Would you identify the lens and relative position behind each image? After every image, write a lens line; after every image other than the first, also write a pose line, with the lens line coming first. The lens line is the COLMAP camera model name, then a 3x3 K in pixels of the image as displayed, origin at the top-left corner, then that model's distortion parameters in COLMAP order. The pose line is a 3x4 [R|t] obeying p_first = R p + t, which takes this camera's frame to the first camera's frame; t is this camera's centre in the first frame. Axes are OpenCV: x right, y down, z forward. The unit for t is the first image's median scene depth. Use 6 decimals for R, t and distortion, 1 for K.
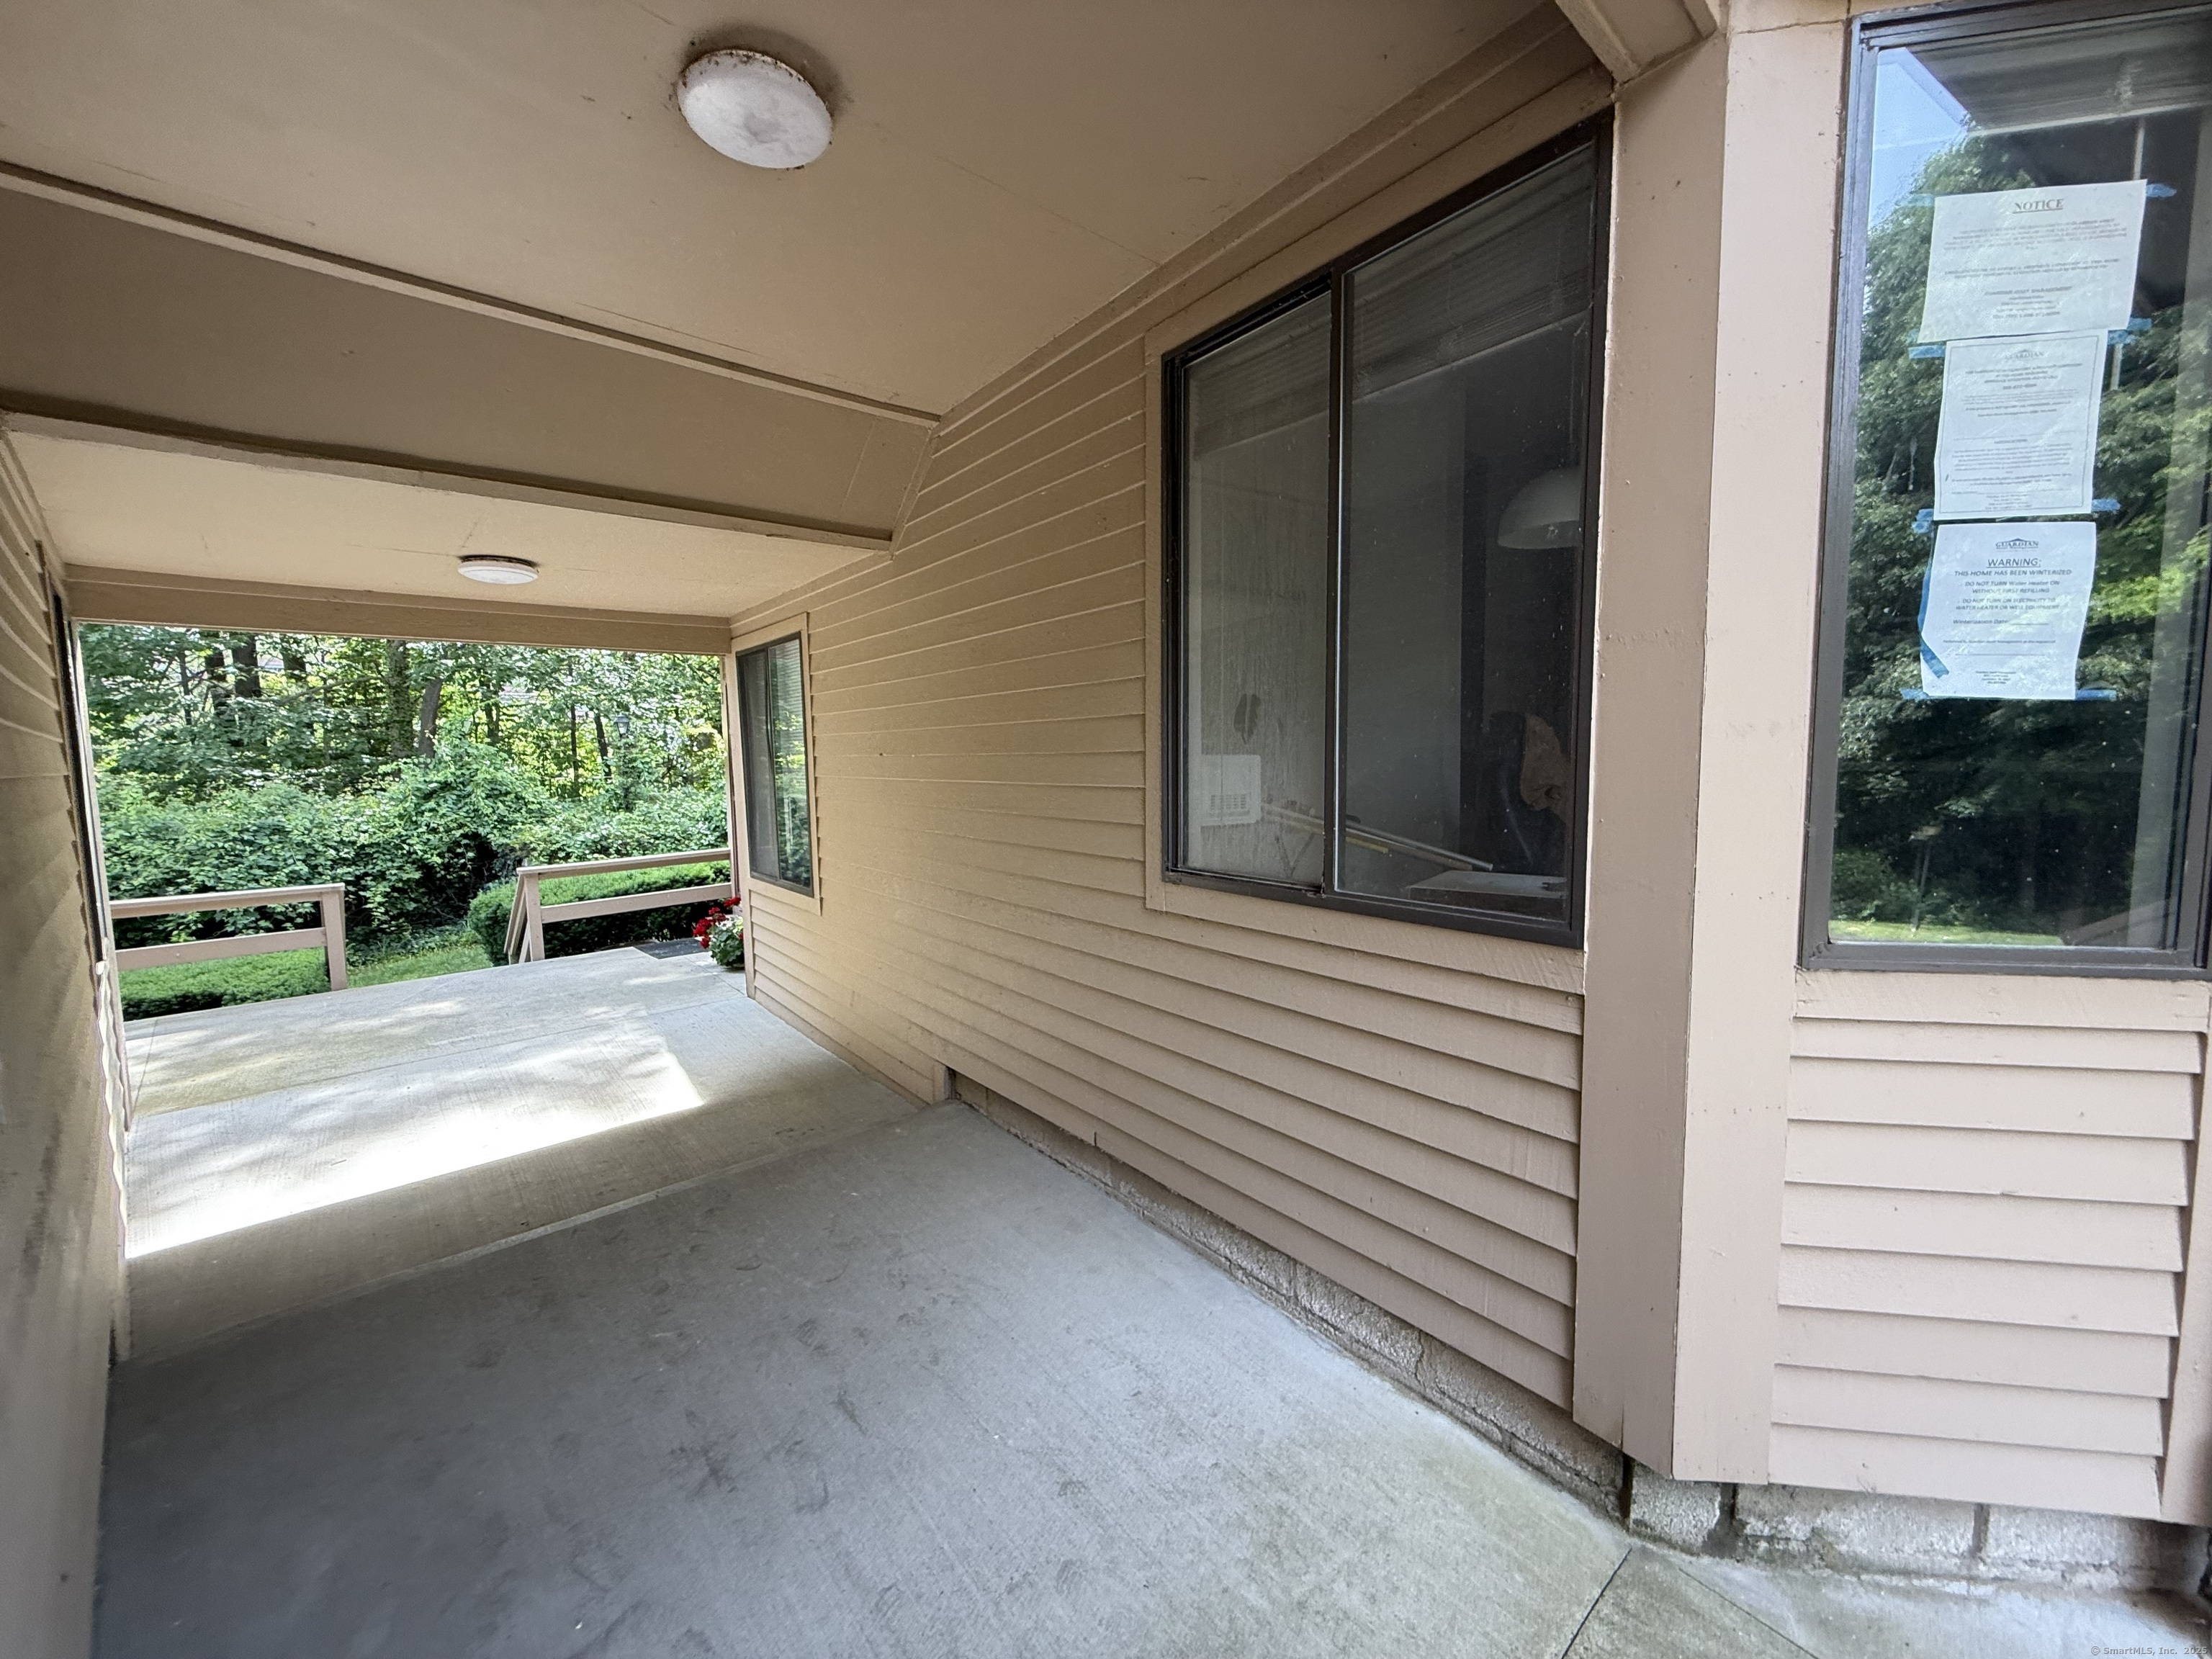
lens RADIAL K [[880.6, 0, 1097.0], [0, 880.6, 825.5], [0, 0, 1]] dist [-0.000512, 0.000078]
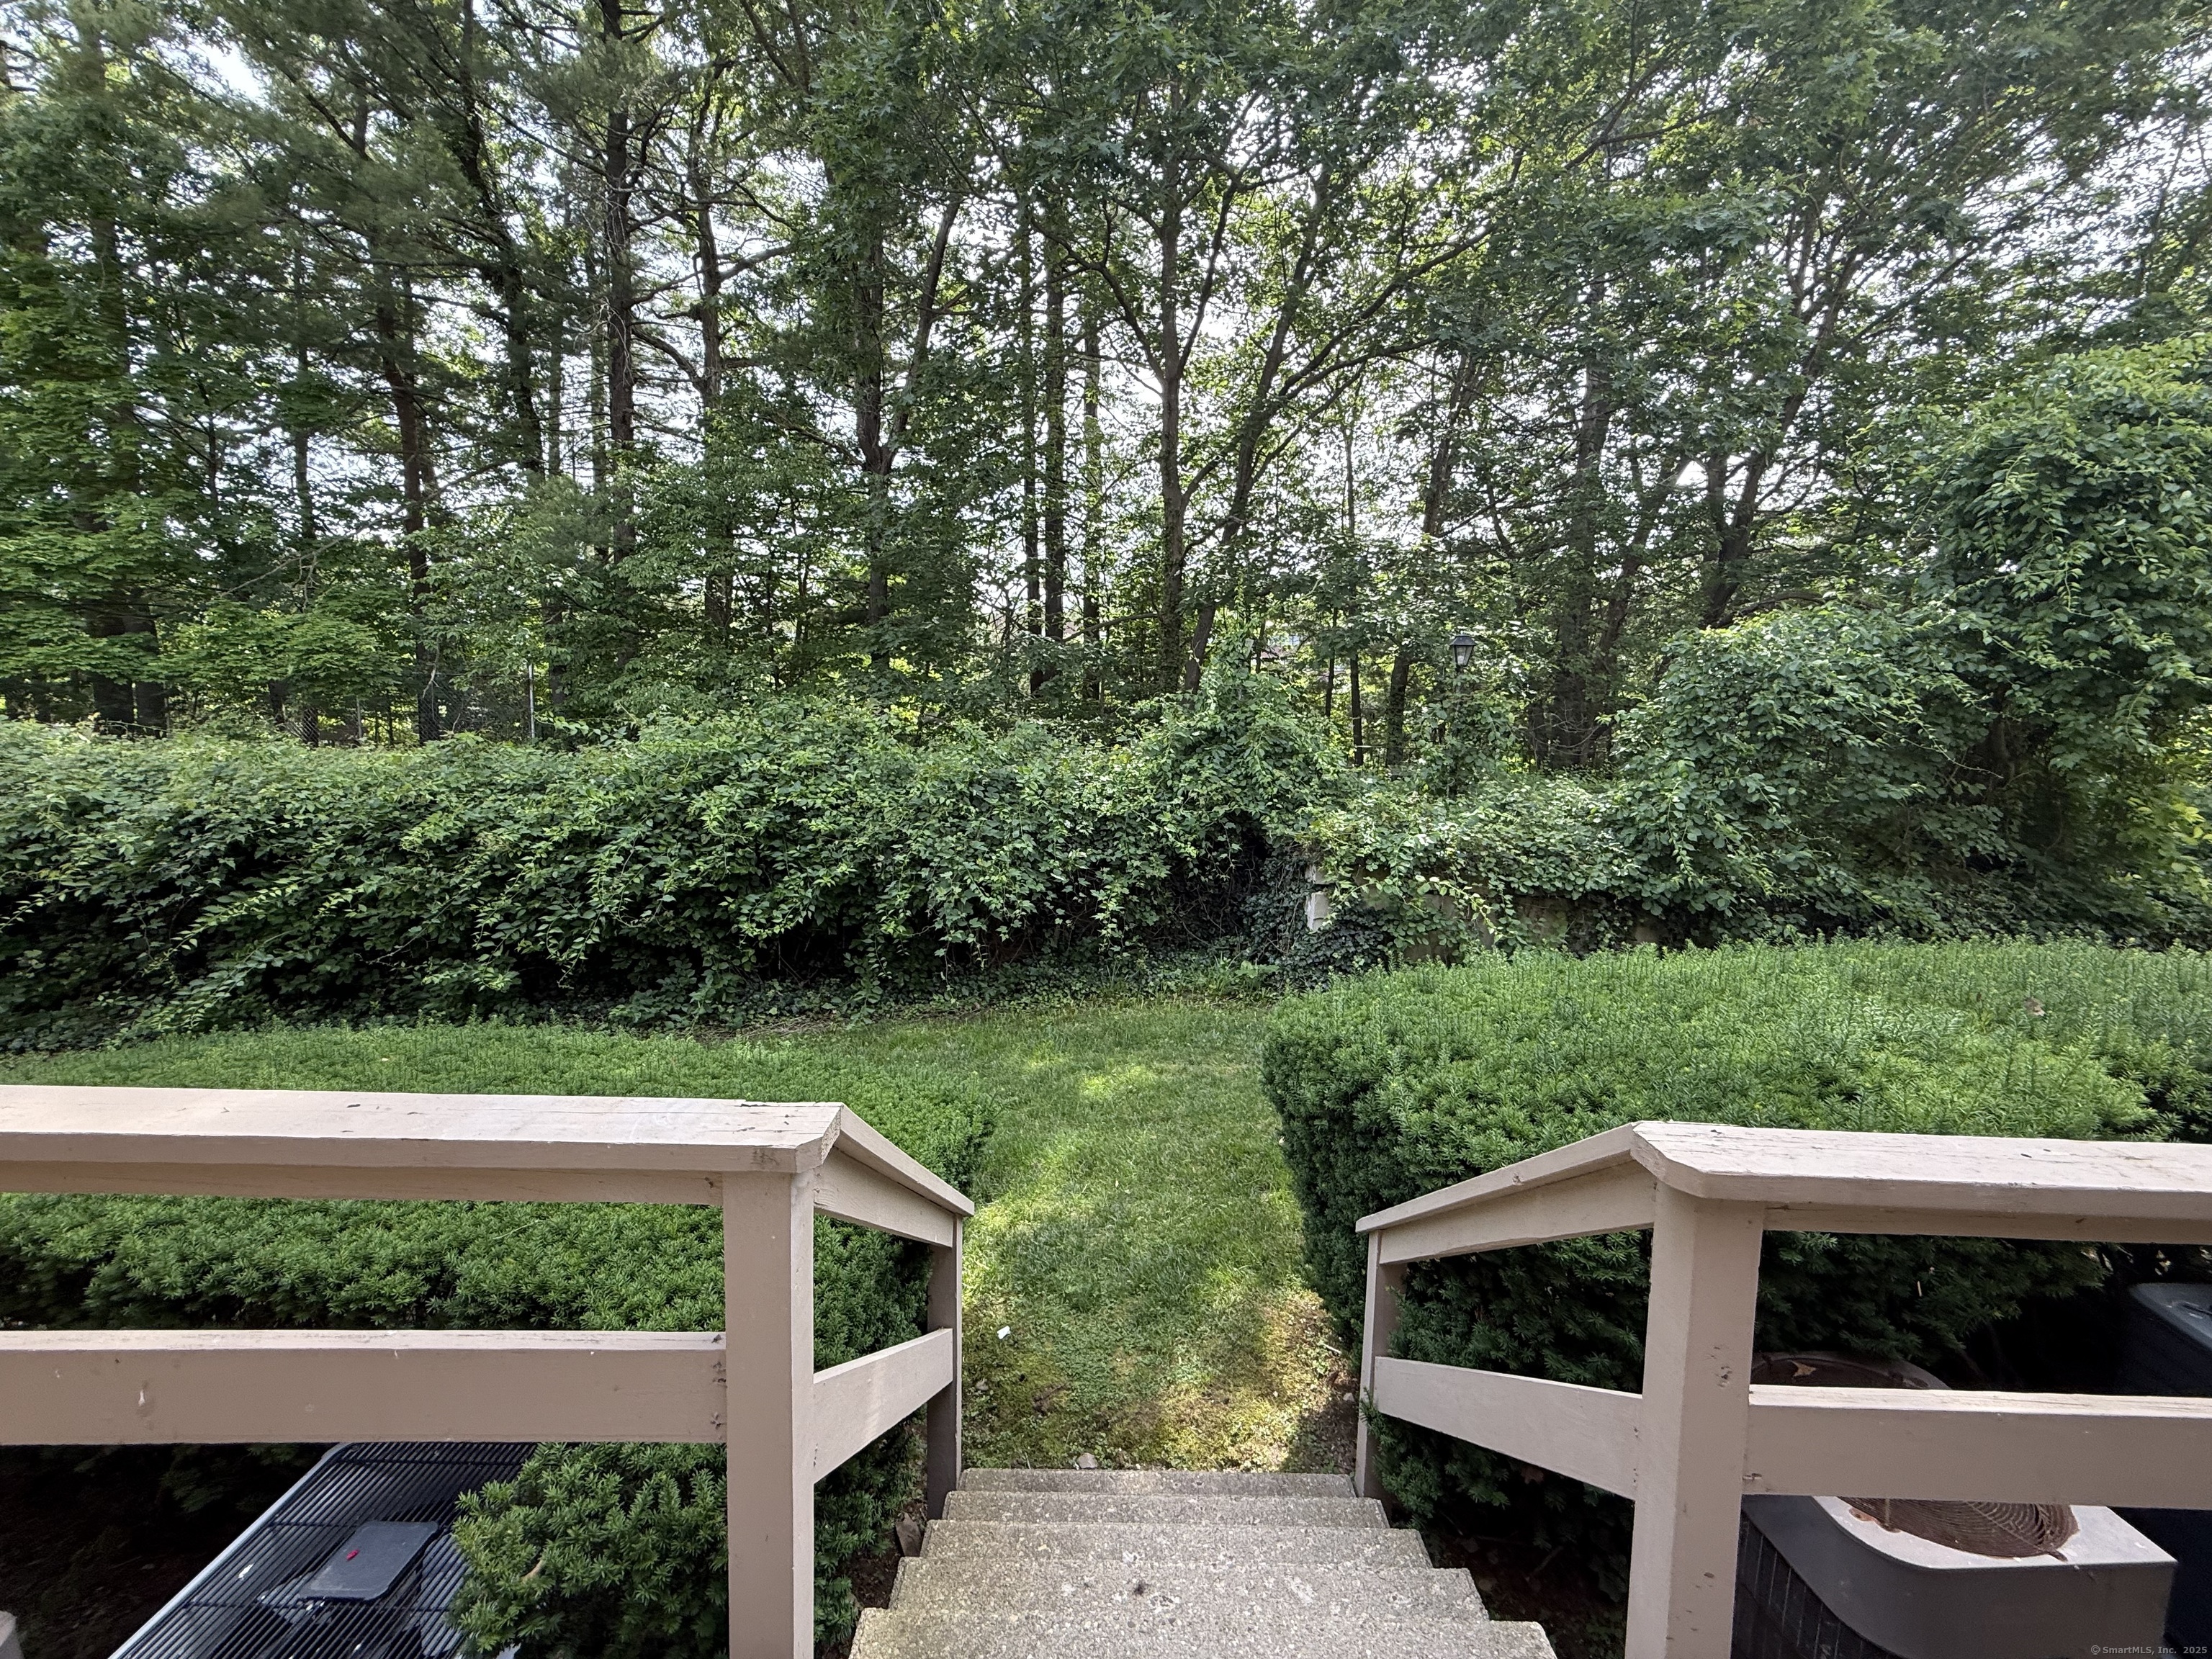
lens RADIAL K [[880.6, 0, 1106.0], [0, 880.6, 820.4], [0, 0, 1]] dist [-0.000512, 0.000078]
pose [[0.741956, 0.102783, -0.662524, -0.379476], [-0.097066, 0.994236, 0.045540, -0.005405], [0.663385, 0.030520, 0.747655, 0.487146]]
